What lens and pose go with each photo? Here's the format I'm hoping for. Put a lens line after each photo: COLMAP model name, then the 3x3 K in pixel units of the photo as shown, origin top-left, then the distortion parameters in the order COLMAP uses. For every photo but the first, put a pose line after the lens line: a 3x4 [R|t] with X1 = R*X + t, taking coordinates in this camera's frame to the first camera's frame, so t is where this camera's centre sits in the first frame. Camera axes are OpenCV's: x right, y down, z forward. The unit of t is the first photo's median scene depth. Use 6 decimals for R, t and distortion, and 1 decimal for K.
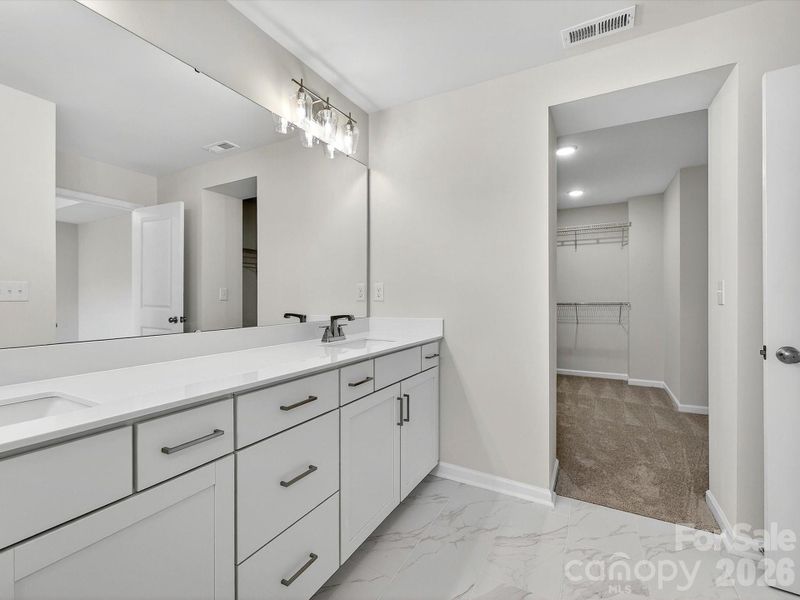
lens RADIAL K [[360.5, 0, 401.2], [0, 360.5, 297.6], [0, 0, 1]] dist [0.001800, -0.000371]
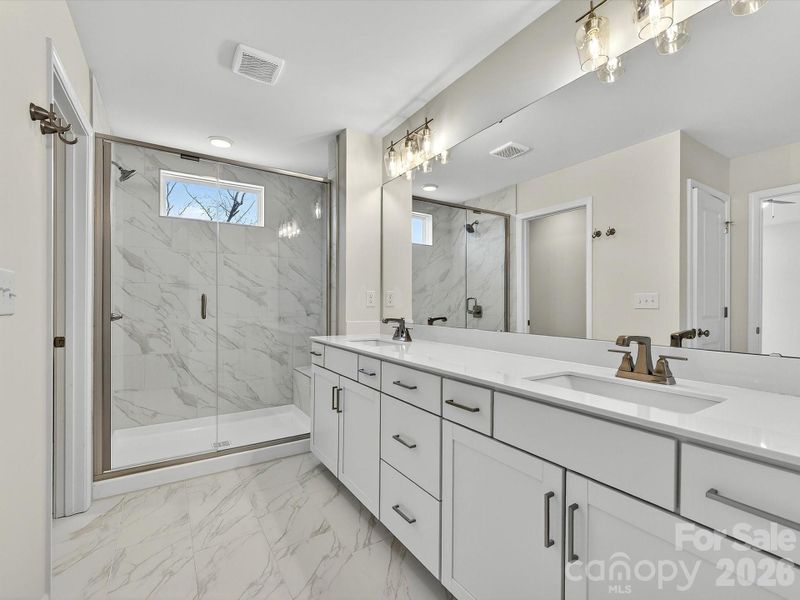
lens RADIAL K [[360.5, 0, 397.7], [0, 360.5, 306.0], [0, 0, 1]] dist [0.001800, -0.000371]
pose [[-0.488270, -0.002096, -0.872690, 0.735233], [-0.005027, 0.999987, 0.000411, 0.006294], [0.872678, 0.004588, -0.488275, 1.377376]]
